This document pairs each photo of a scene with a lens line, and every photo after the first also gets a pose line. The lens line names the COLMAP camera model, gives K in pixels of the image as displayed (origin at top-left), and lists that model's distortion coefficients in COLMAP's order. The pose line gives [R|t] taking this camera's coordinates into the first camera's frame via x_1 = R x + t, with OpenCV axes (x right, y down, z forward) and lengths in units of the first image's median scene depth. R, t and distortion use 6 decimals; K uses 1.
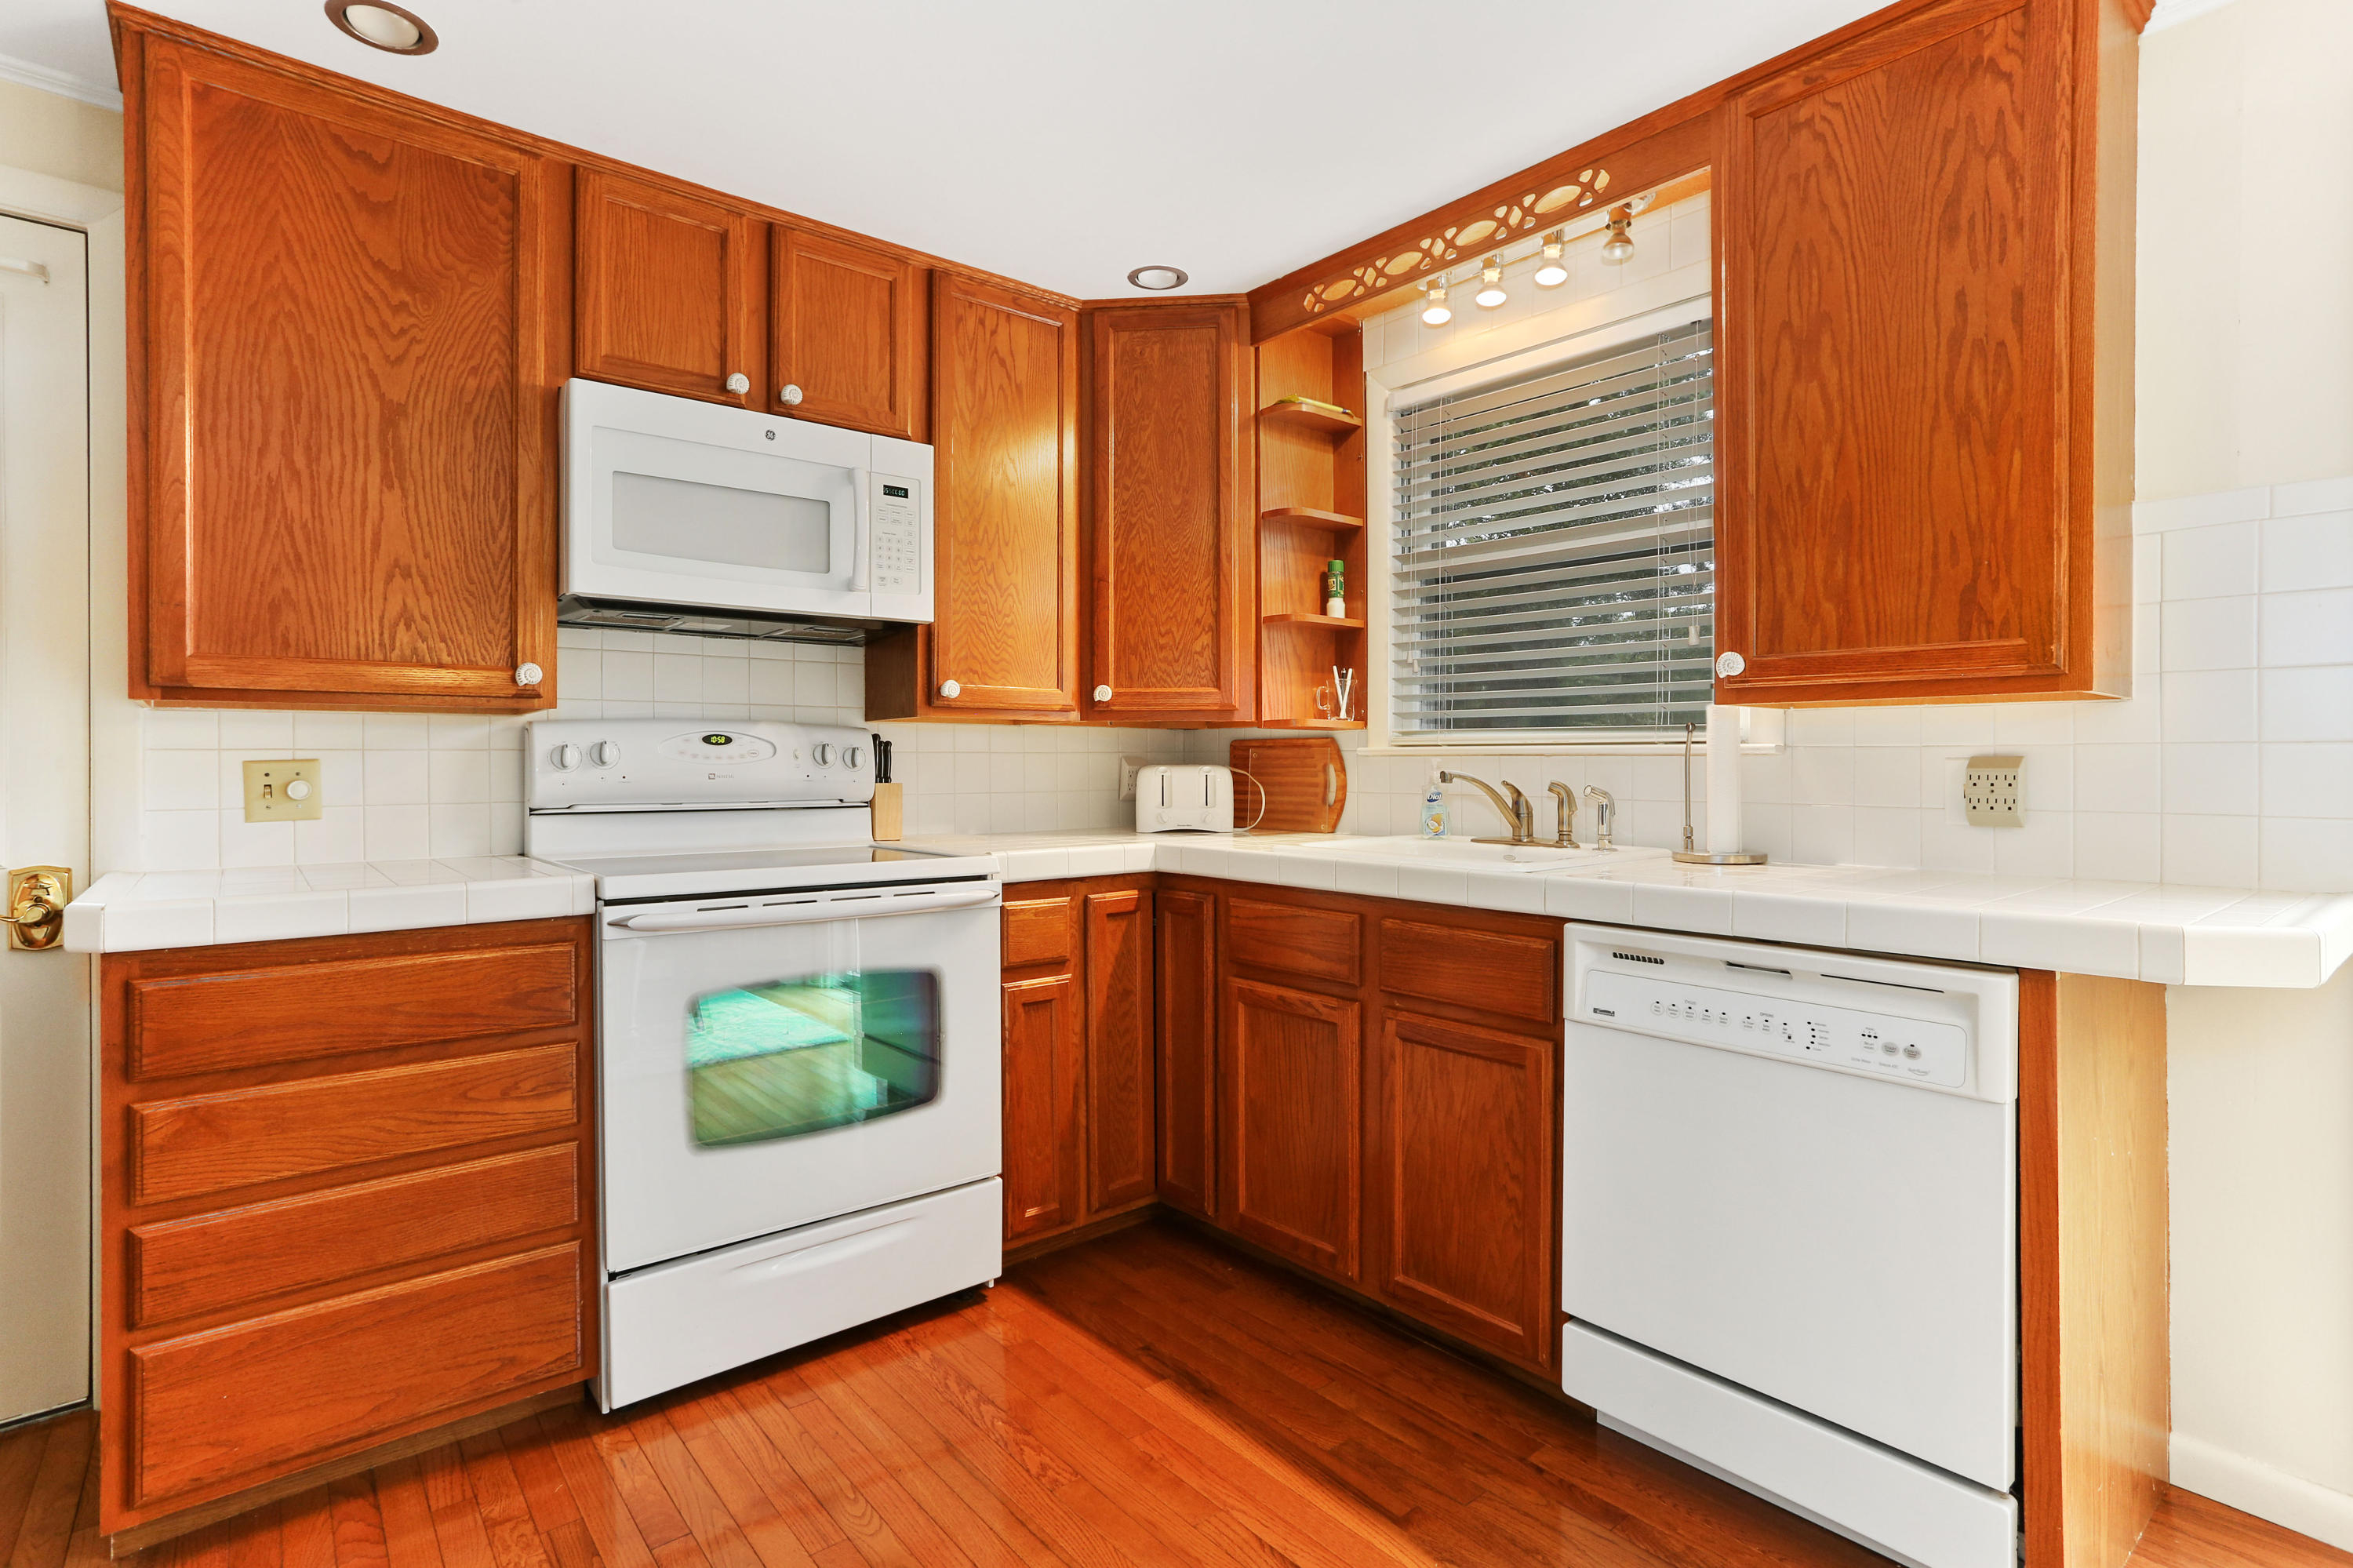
lens RADIAL K [[1165.8, 0, 1168.3], [0, 1165.8, 772.5], [0, 0, 1]] dist [-0.024254, 0.014452]
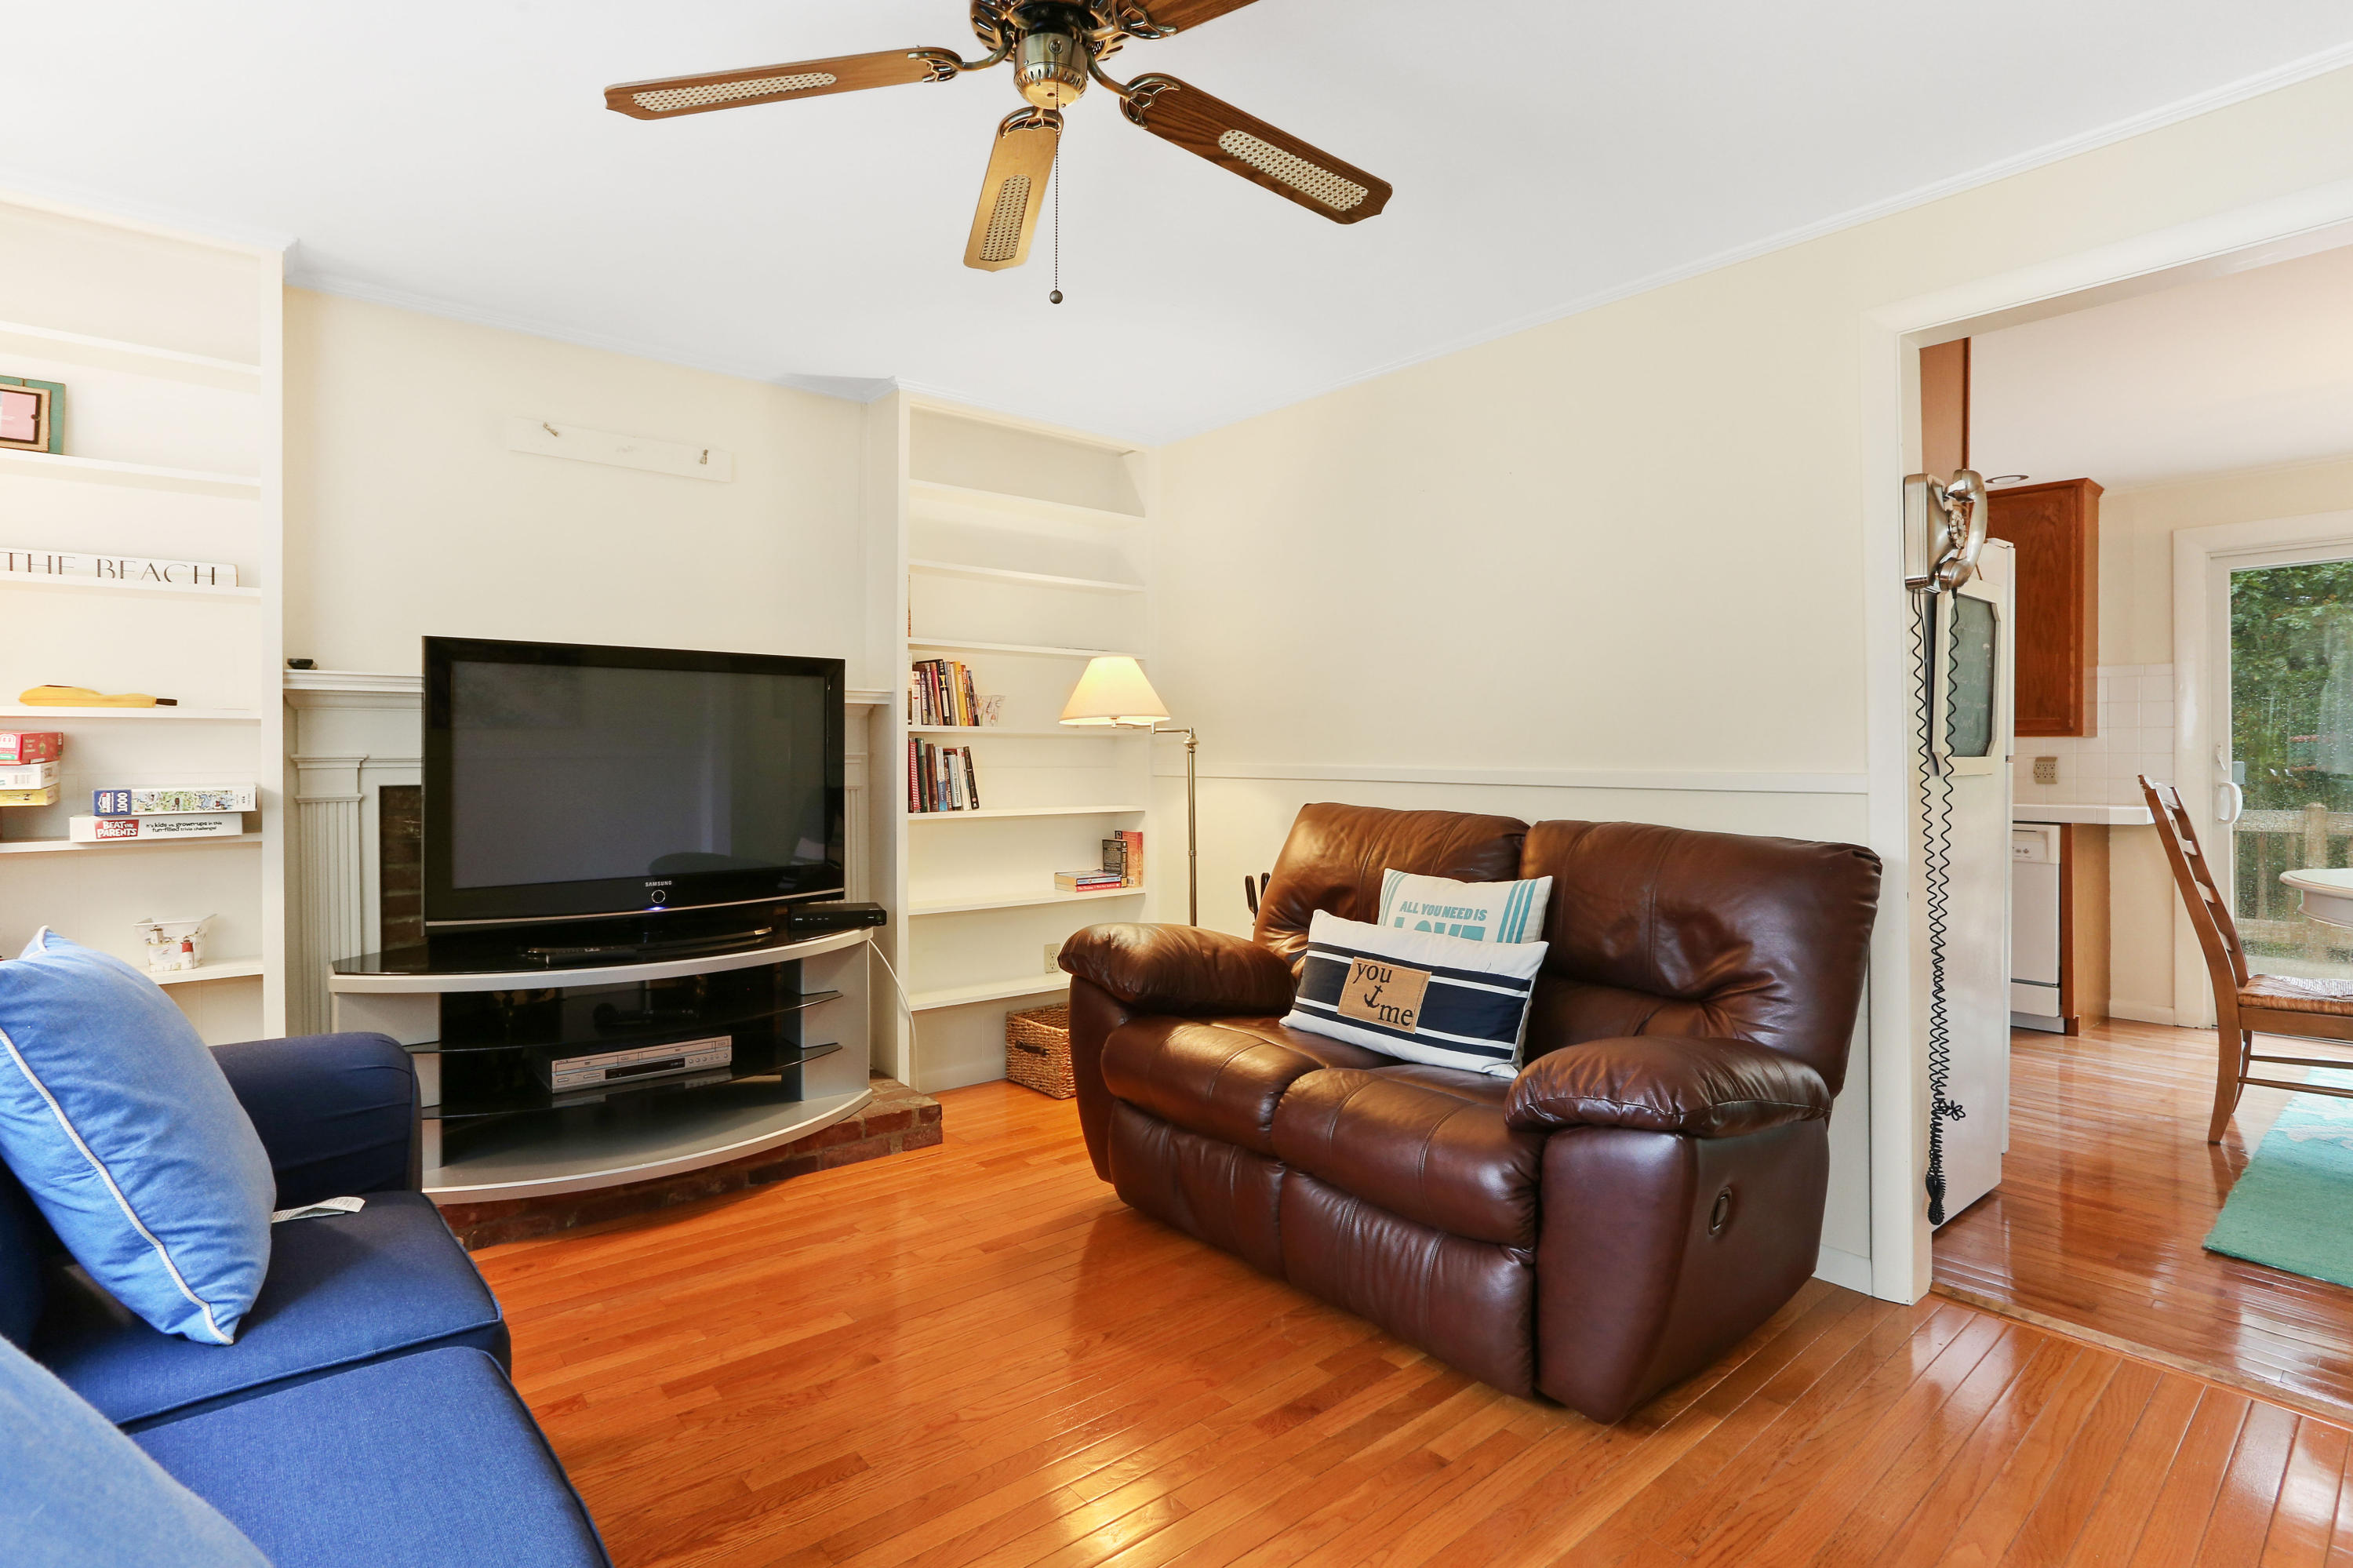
lens RADIAL K [[1165.8, 0, 1134.5], [0, 1165.8, 769.8], [0, 0, 1]] dist [-0.024254, 0.014452]
pose [[0.999928, 0.000373, -0.011993, -1.383843], [-0.000363, 1.000000, 0.000790, 0.013676], [0.011993, -0.000785, 0.999928, -1.723790]]
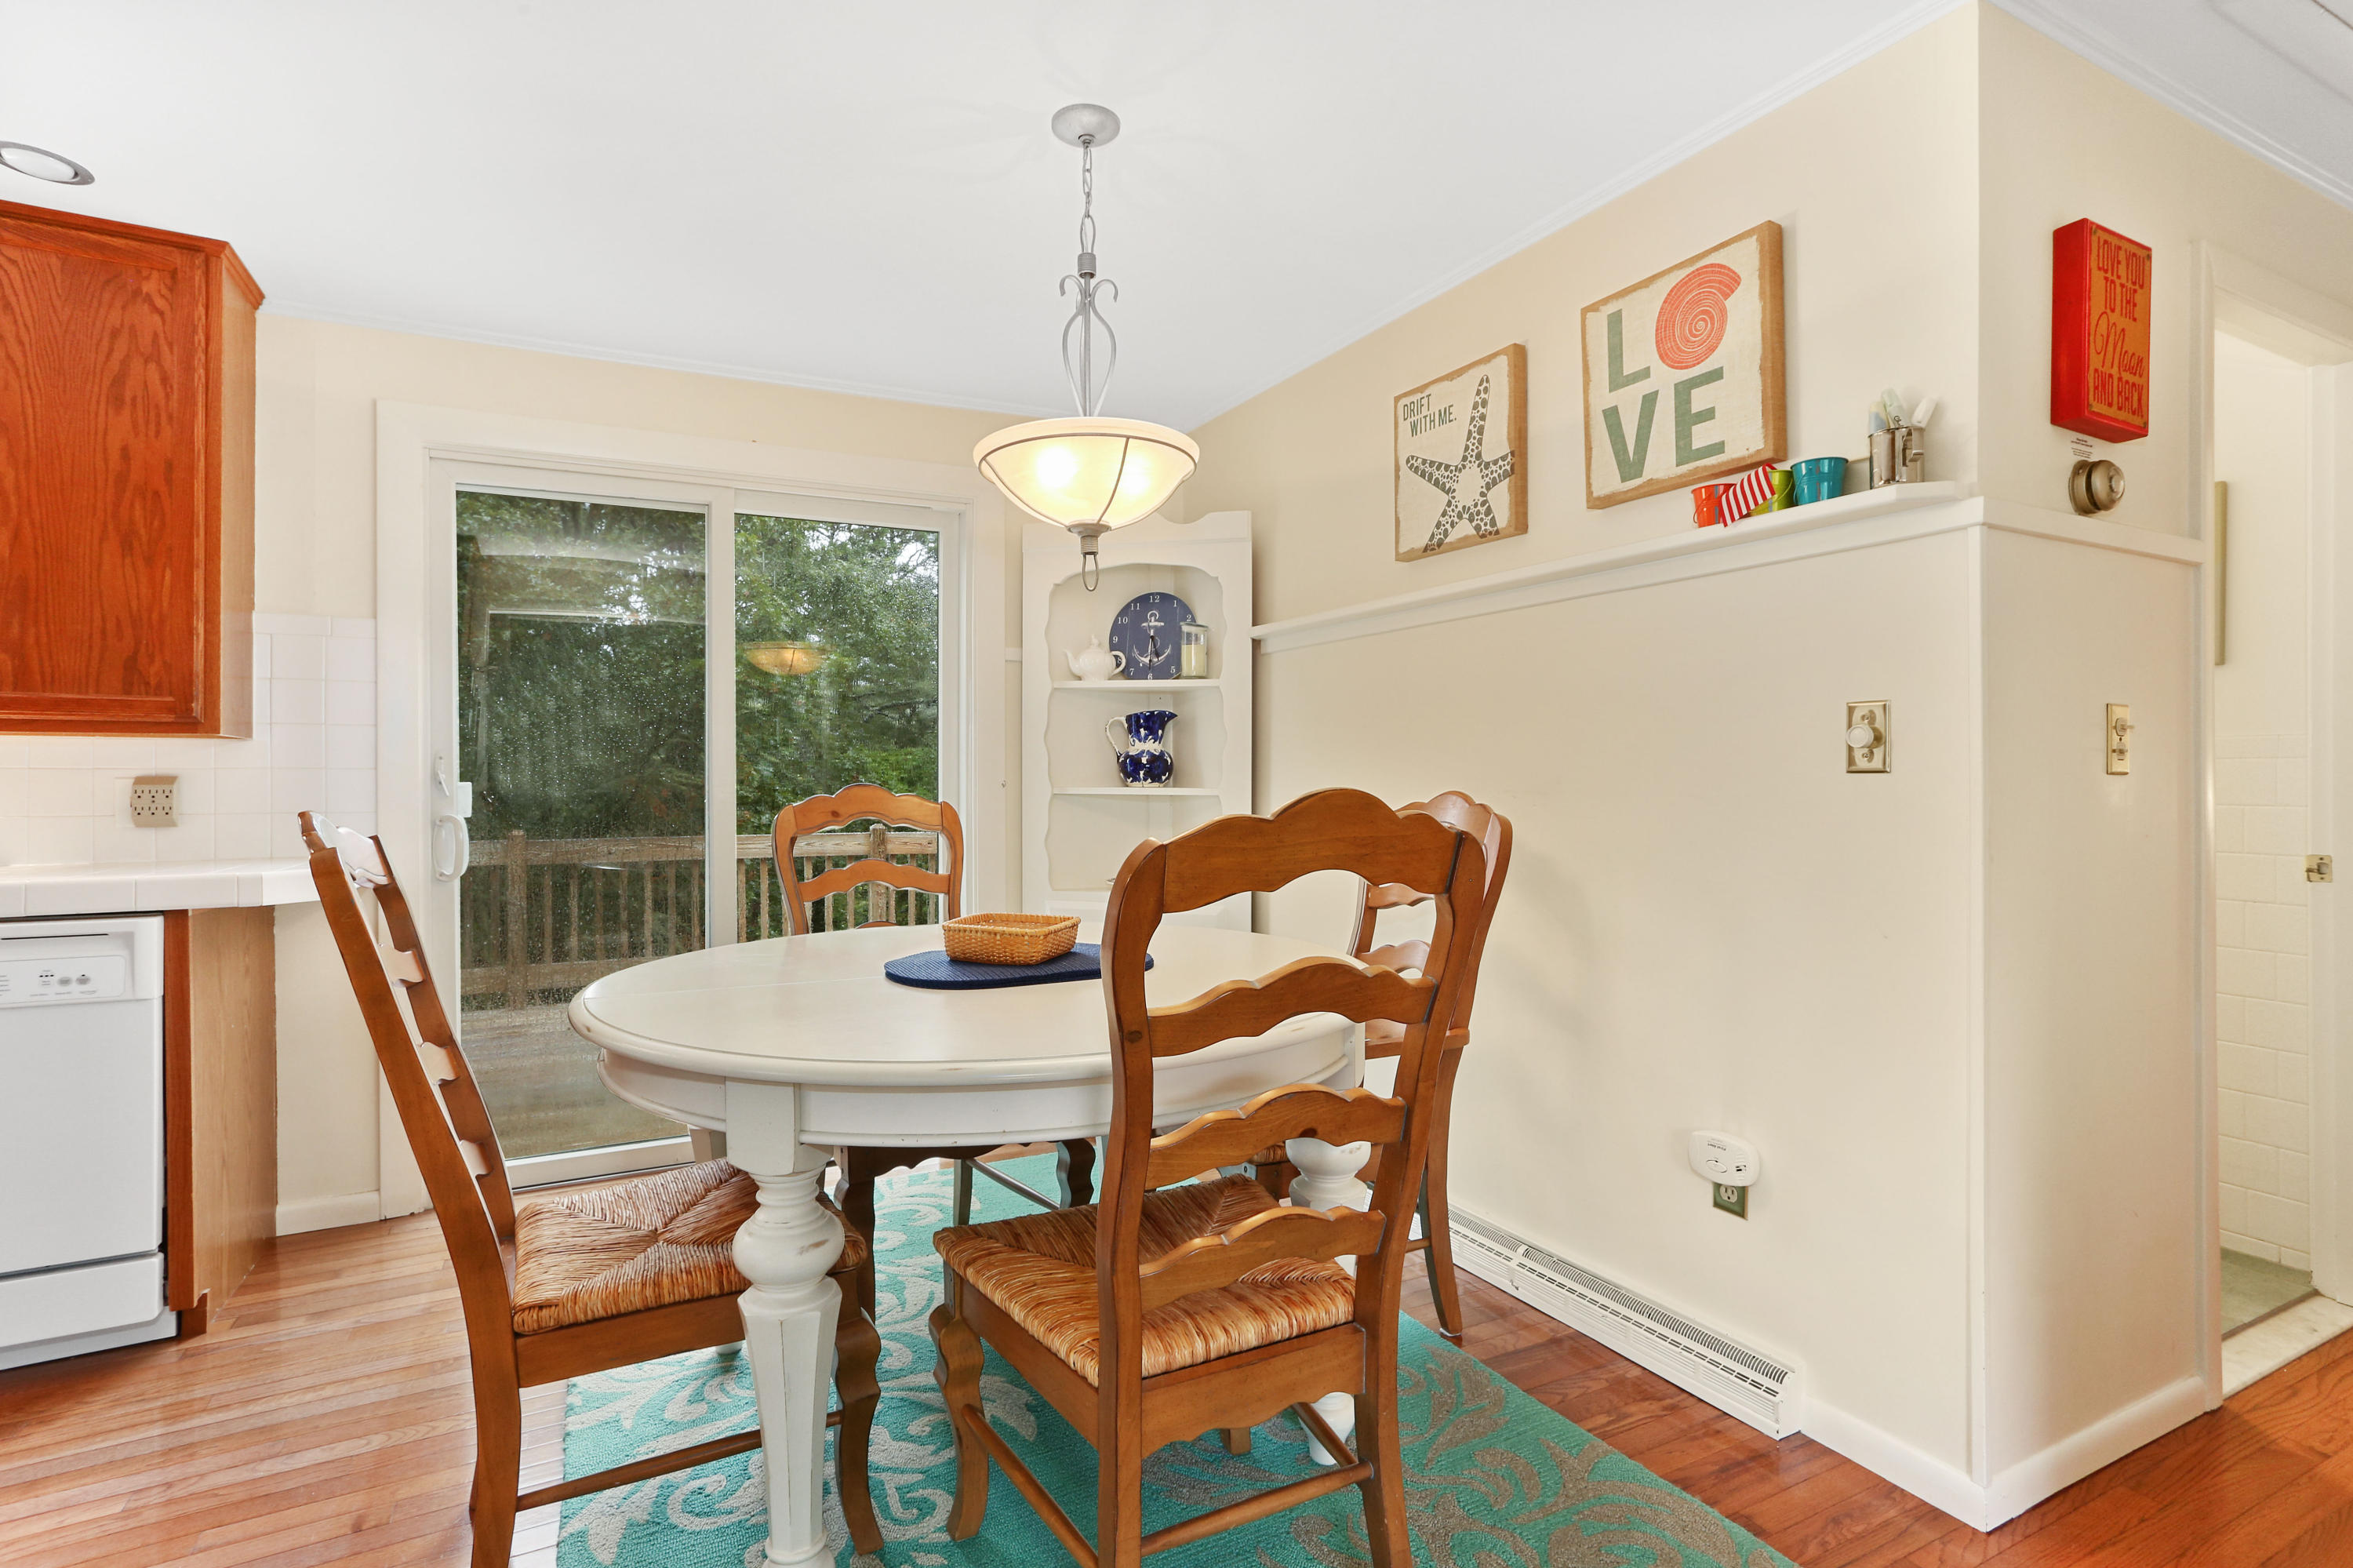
lens RADIAL K [[1165.8, 0, 1198.2], [0, 1165.8, 776.1], [0, 0, 1]] dist [-0.024254, 0.014452]
pose [[0.232115, 0.006803, 0.972664, -0.348494], [0.009656, 0.999910, -0.009298, 0.010670], [-0.972640, 0.011550, 0.232029, -0.551315]]
